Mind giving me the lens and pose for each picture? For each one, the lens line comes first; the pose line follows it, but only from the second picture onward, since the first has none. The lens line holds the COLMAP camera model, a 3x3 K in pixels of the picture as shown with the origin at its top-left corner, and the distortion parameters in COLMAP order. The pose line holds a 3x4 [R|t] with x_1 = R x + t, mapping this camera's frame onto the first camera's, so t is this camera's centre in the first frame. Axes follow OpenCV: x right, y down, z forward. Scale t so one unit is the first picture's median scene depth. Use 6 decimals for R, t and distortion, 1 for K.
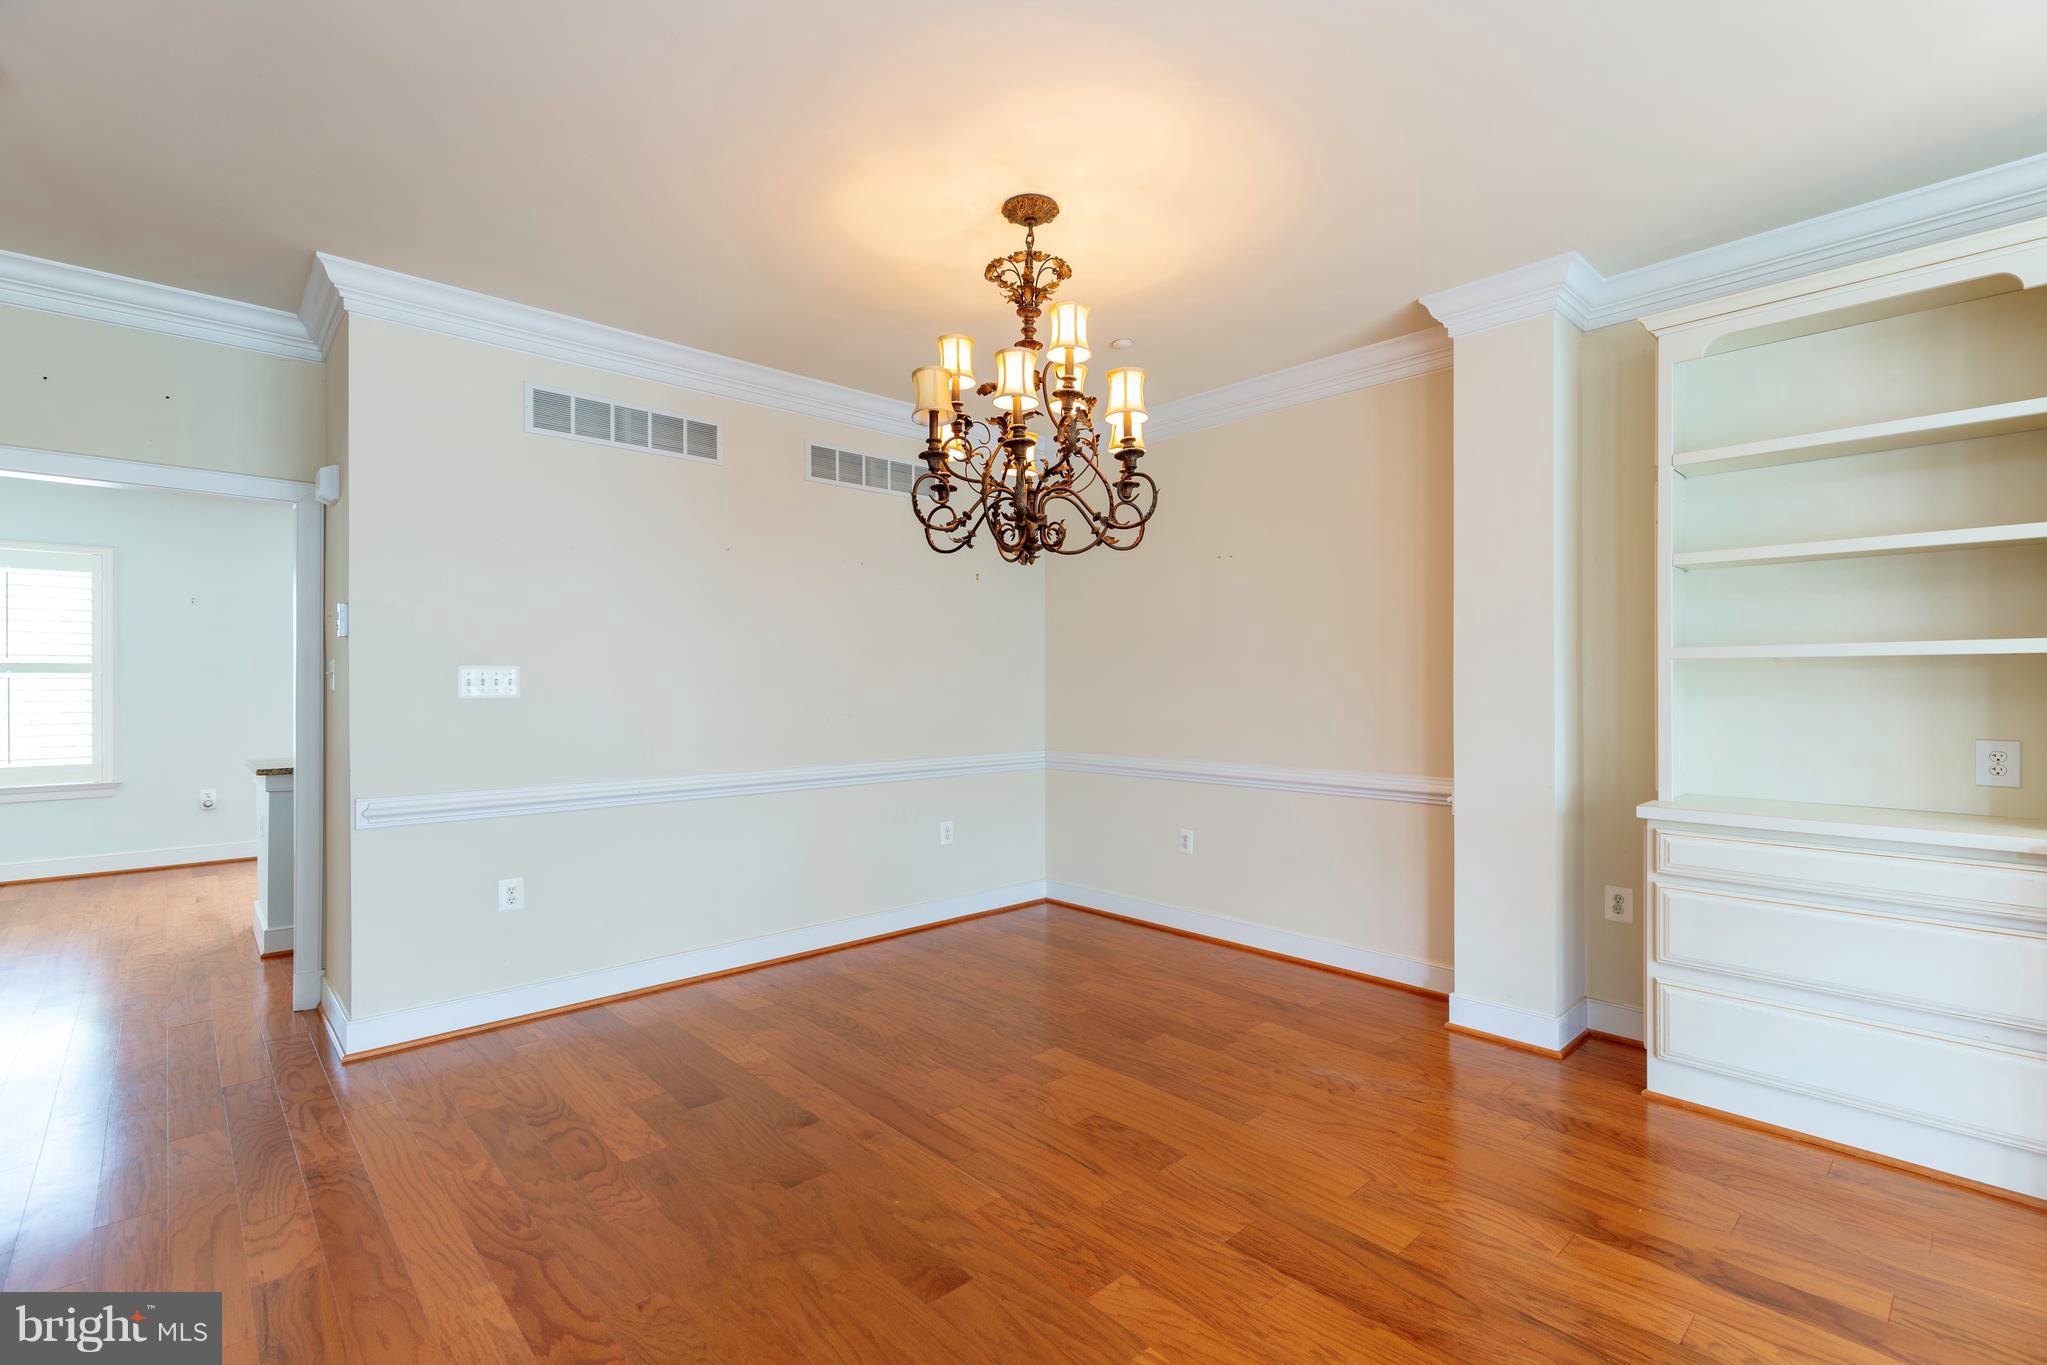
lens RADIAL K [[927.5, 0, 1036.5], [0, 927.5, 684.1], [0, 0, 1]] dist [0.010736, -0.003322]
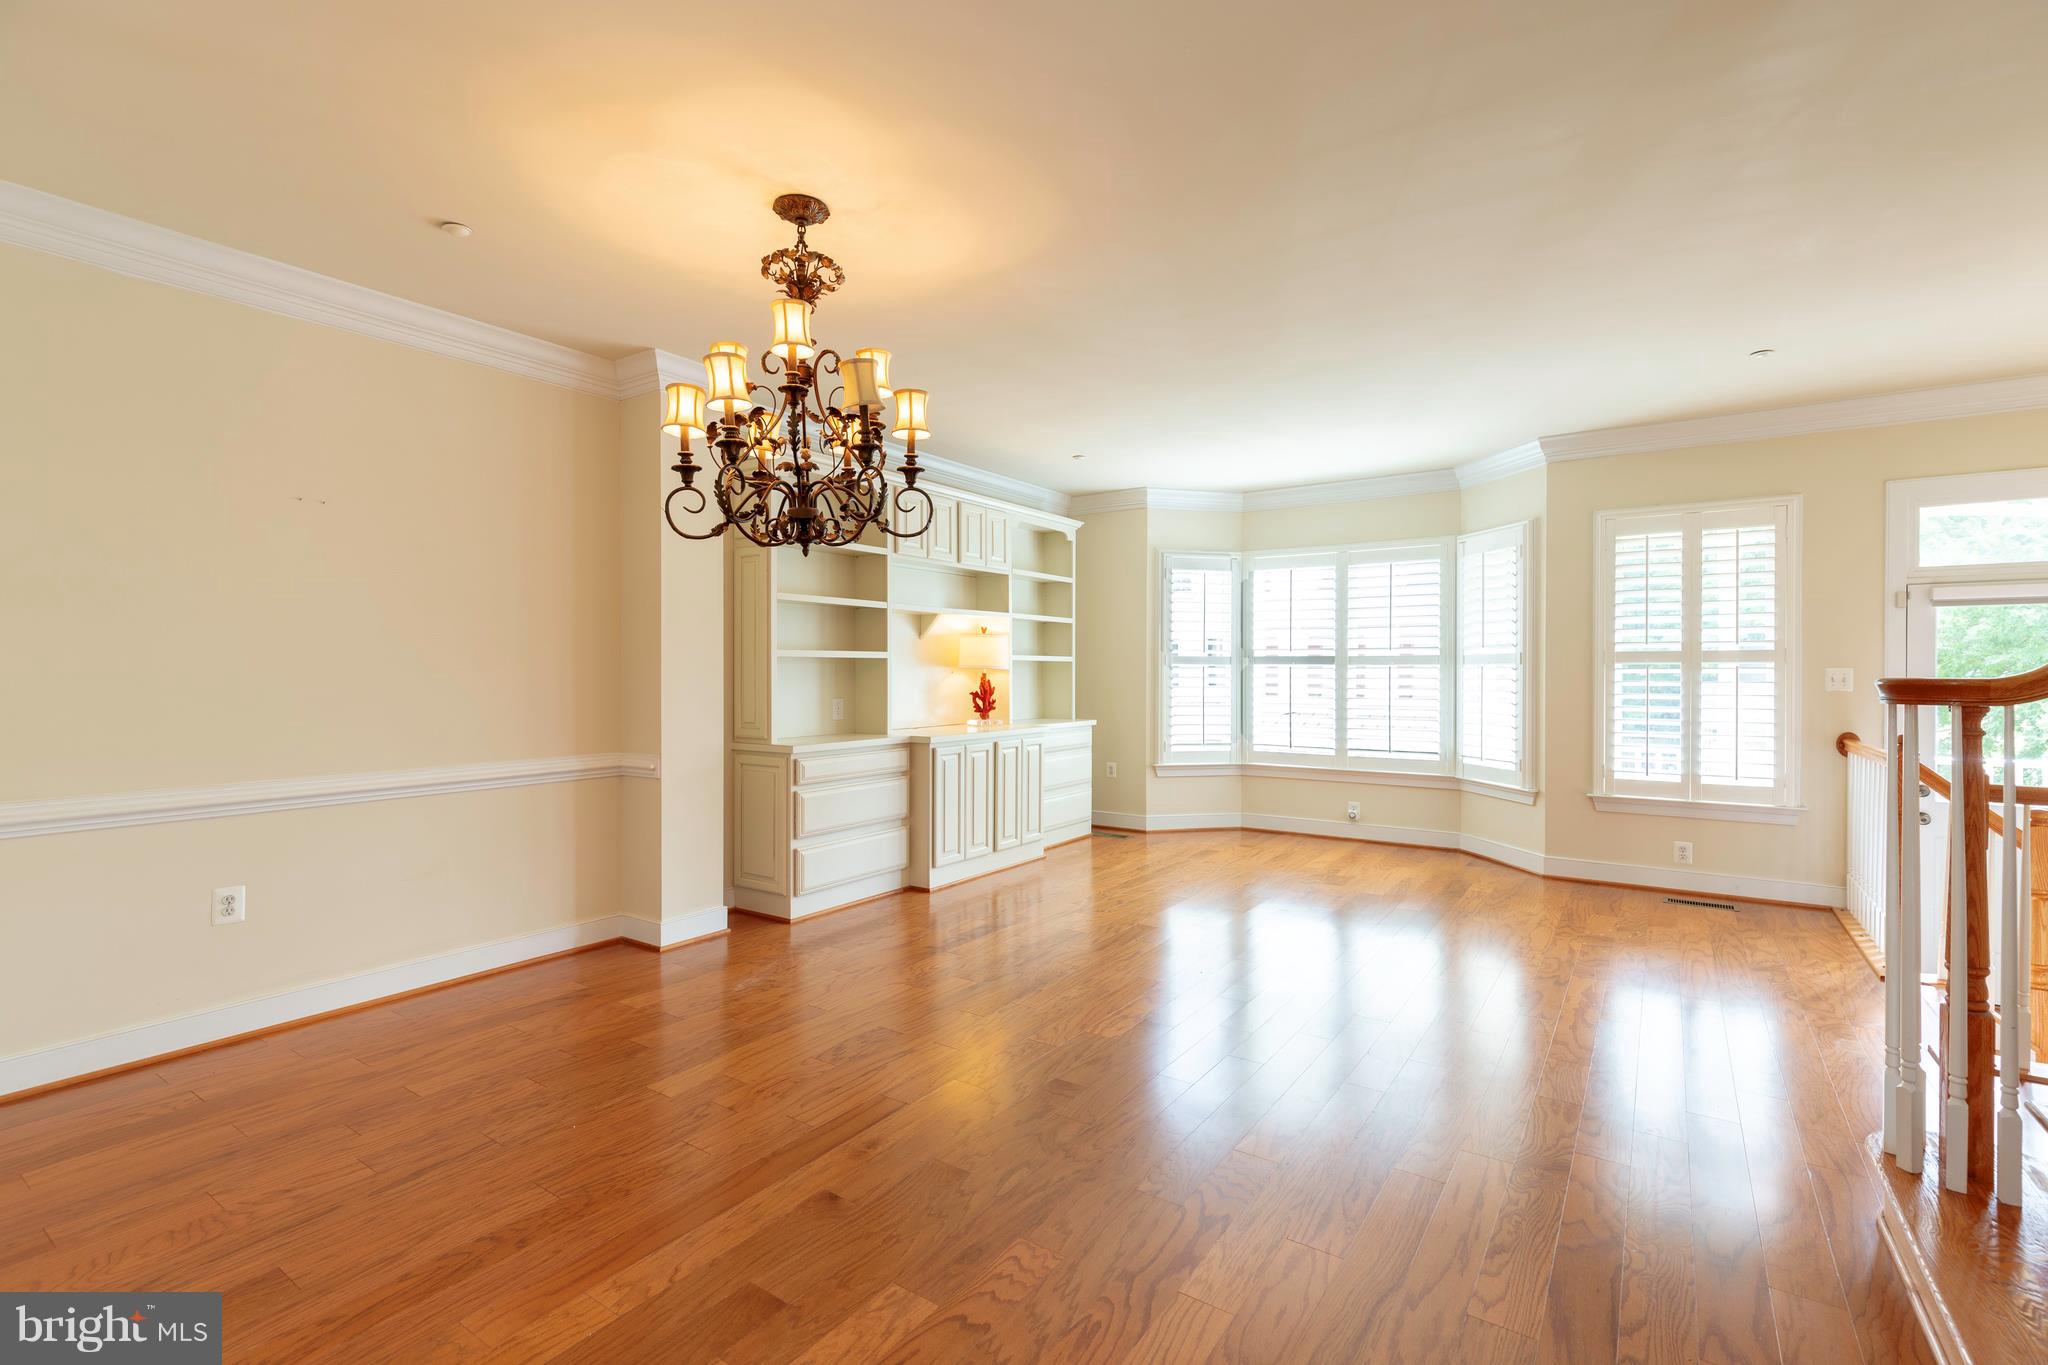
lens RADIAL K [[927.9, 0, 1037.5], [0, 927.9, 676.3], [0, 0, 1]] dist [0.010736, -0.003322]
pose [[-0.224602, -0.004742, 0.974439, -1.020542], [0.001444, 0.999985, 0.005199, 0.000250], [-0.974449, 0.002575, -0.224592, 0.932742]]
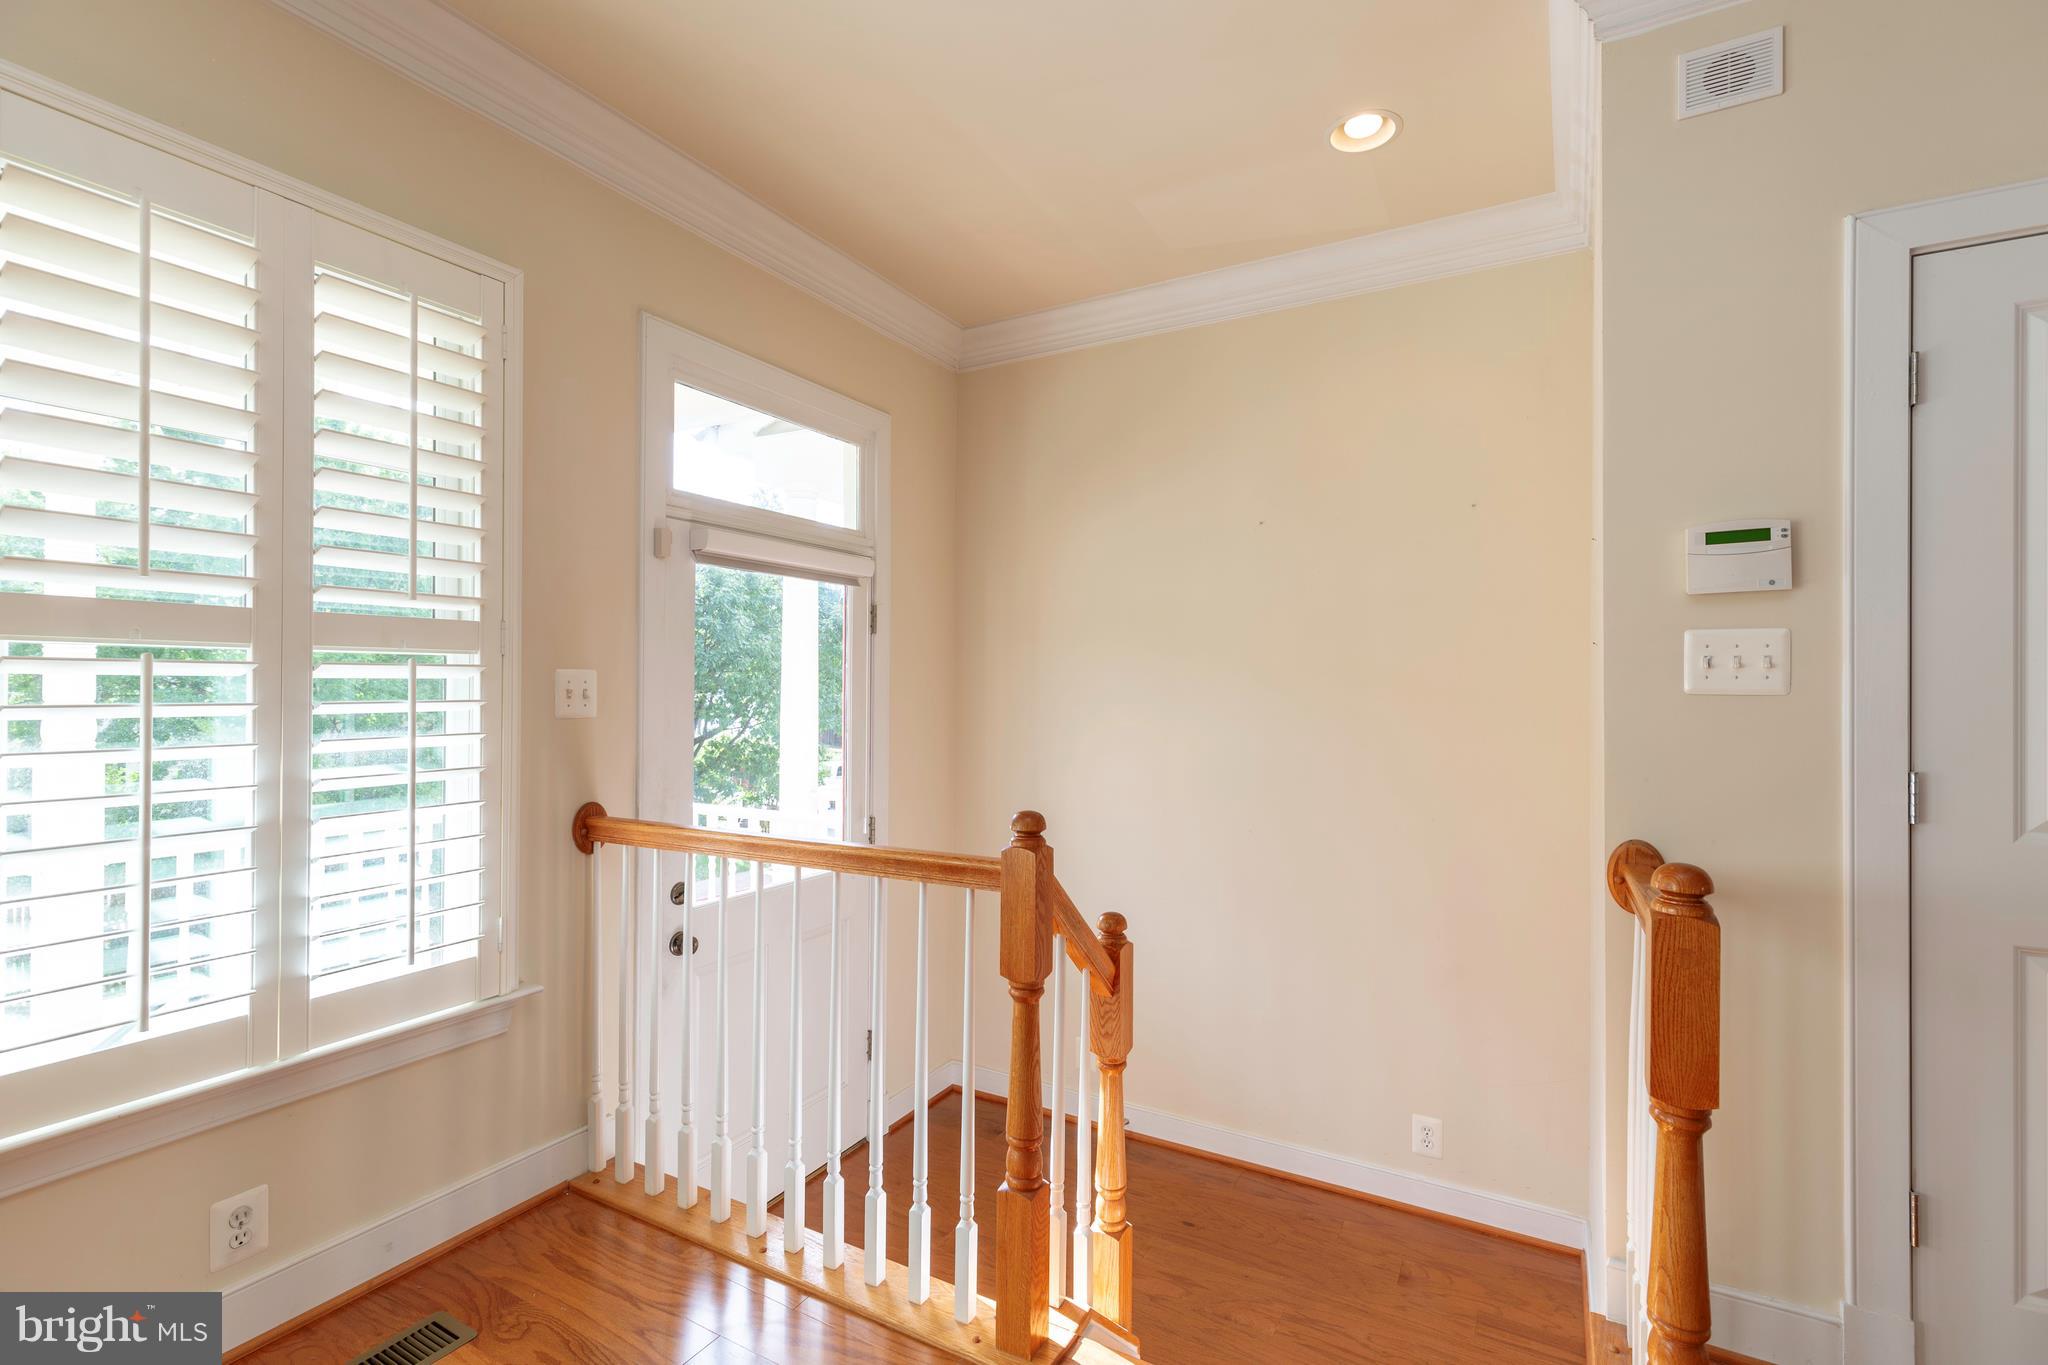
lens RADIAL K [[927.9, 0, 1055.3], [0, 927.9, 678.8], [0, 0, 1]] dist [0.010736, -0.003322]
pose [[-0.953897, -0.007651, -0.300036, 0.215324], [-0.006431, 0.999967, -0.005054, 0.006482], [0.300064, -0.002891, -0.953915, -0.025443]]
